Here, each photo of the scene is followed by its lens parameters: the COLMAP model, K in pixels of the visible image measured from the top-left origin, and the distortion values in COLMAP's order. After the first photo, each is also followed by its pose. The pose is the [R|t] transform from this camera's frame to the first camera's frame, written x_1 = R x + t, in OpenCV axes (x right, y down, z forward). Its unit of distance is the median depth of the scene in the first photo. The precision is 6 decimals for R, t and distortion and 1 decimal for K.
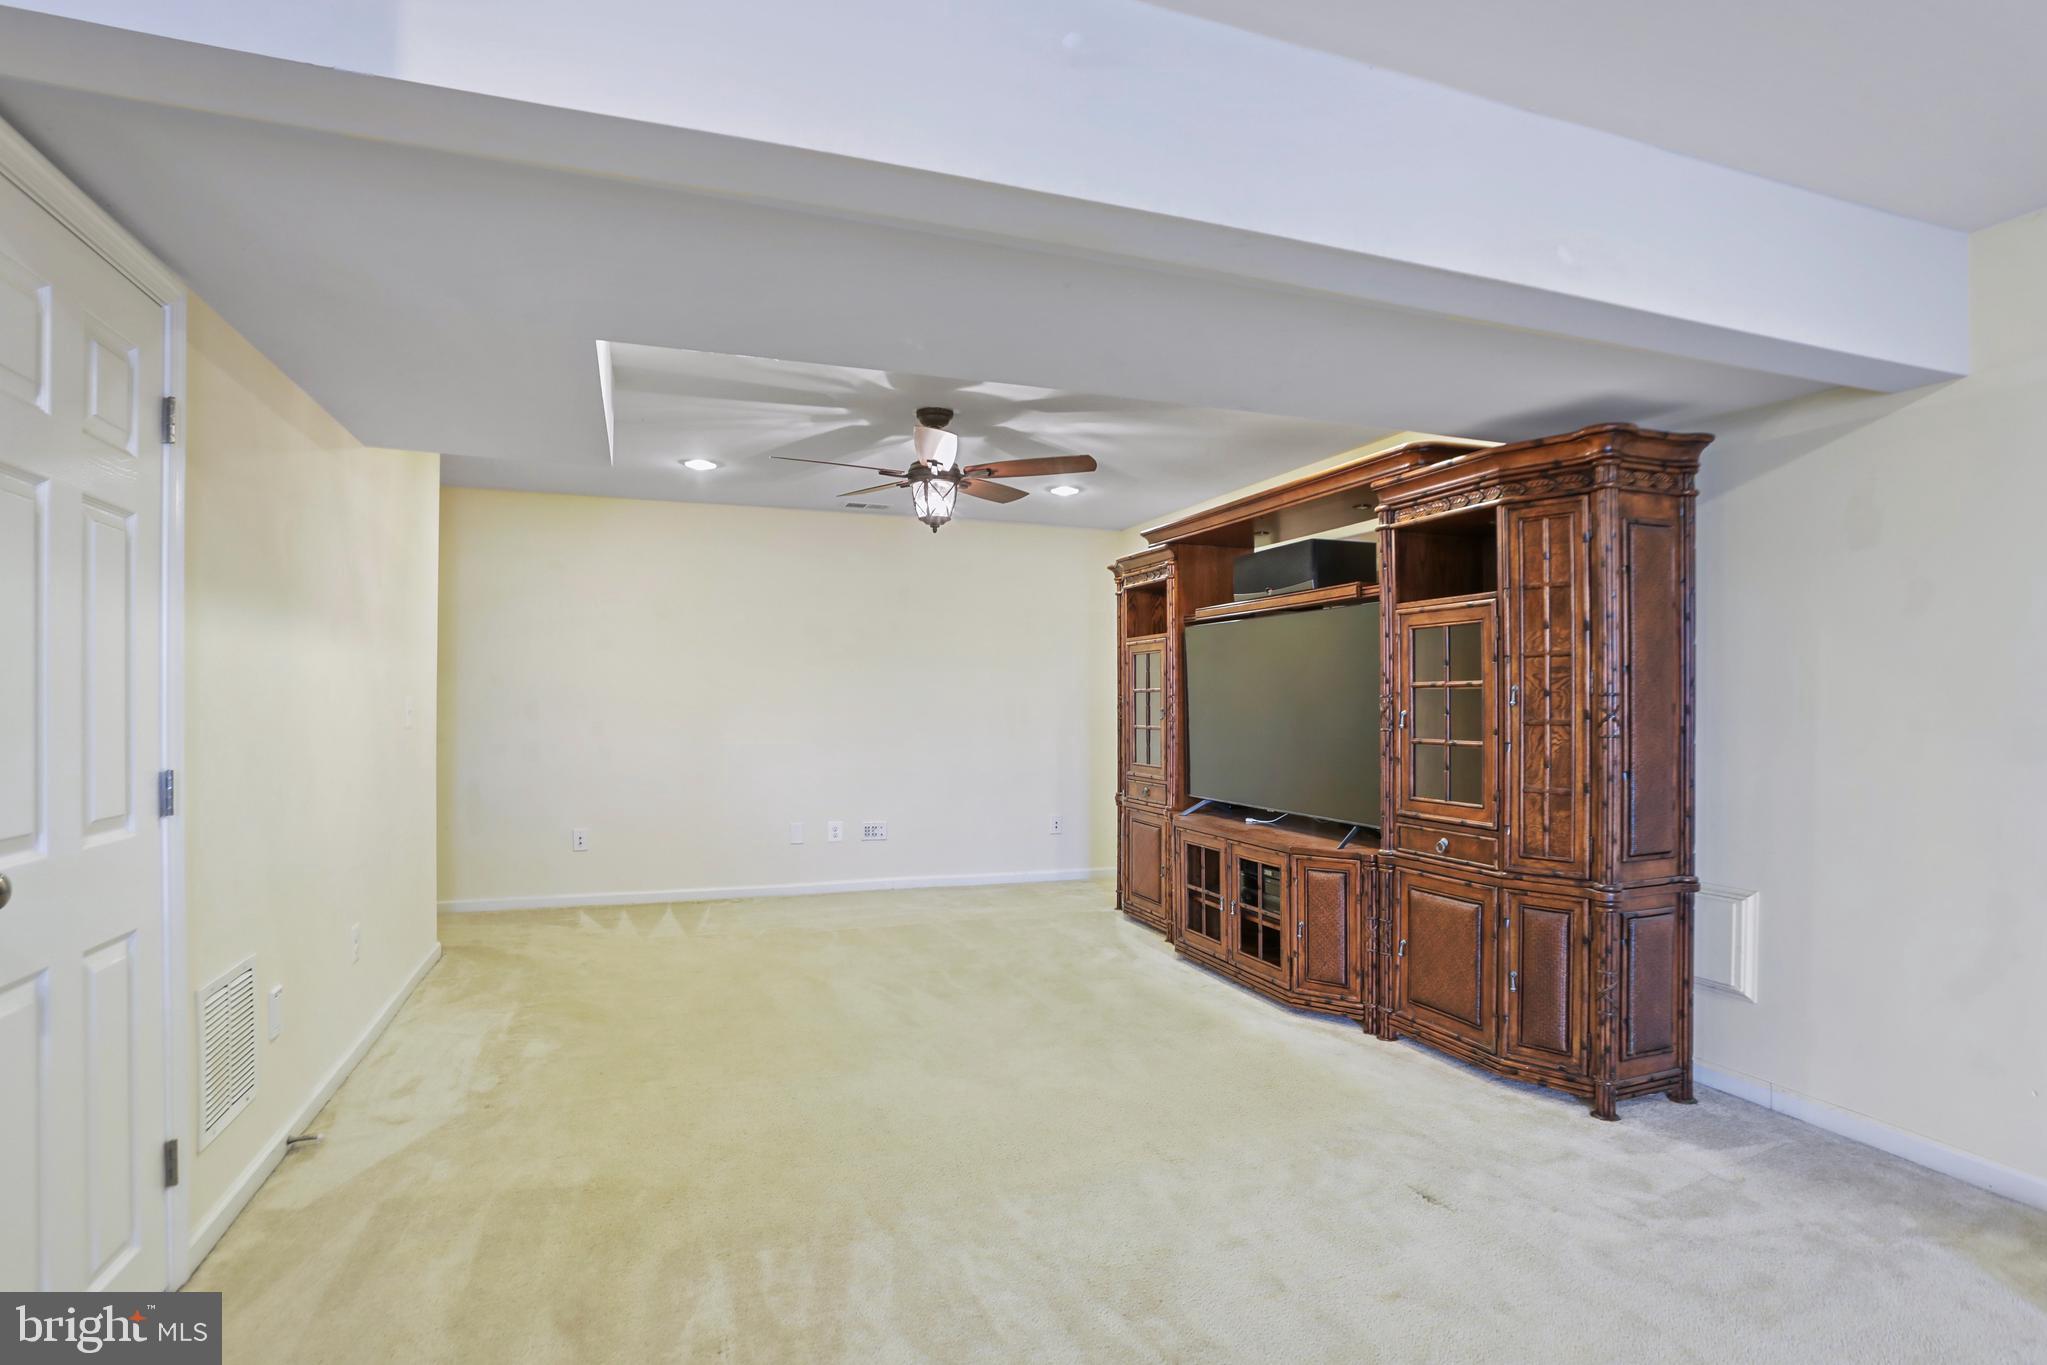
lens RADIAL K [[1004.8, 0, 1029.2], [0, 1004.8, 707.5], [0, 0, 1]] dist [-0.002199, -0.000306]
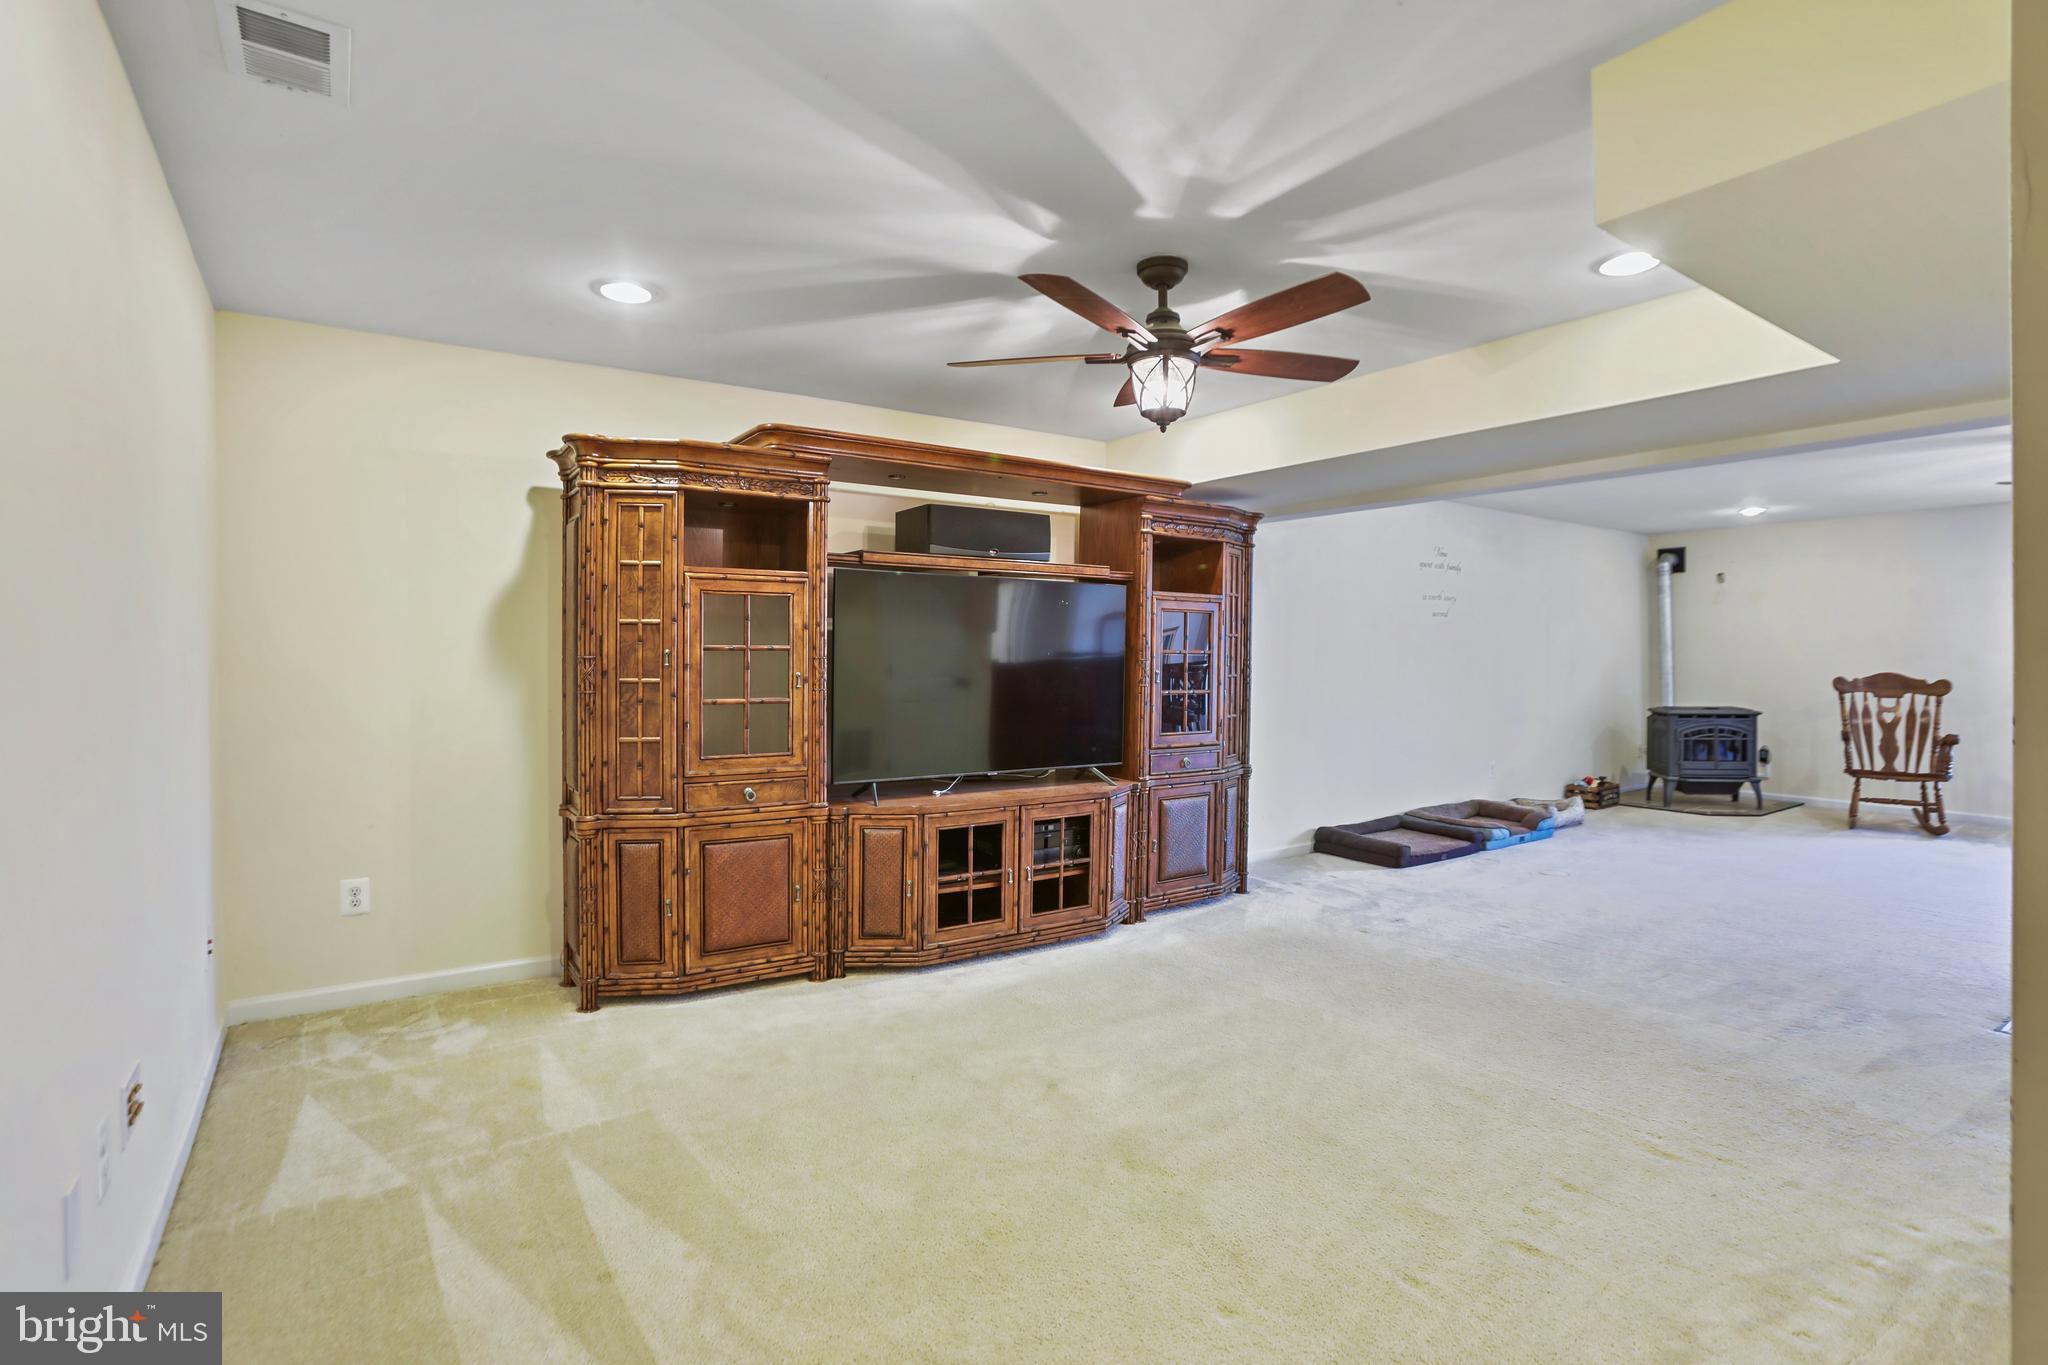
lens RADIAL K [[1024.5, 0, 1024.0], [0, 1024.5, 682.5], [0, 0, 1]] dist [-0.001417, -0.000133]
pose [[-0.229534, -0.034991, 0.972671, -0.751735], [-0.007790, 0.999388, 0.034114, -0.022668], [-0.973269, 0.000253, -0.229666, 1.209580]]
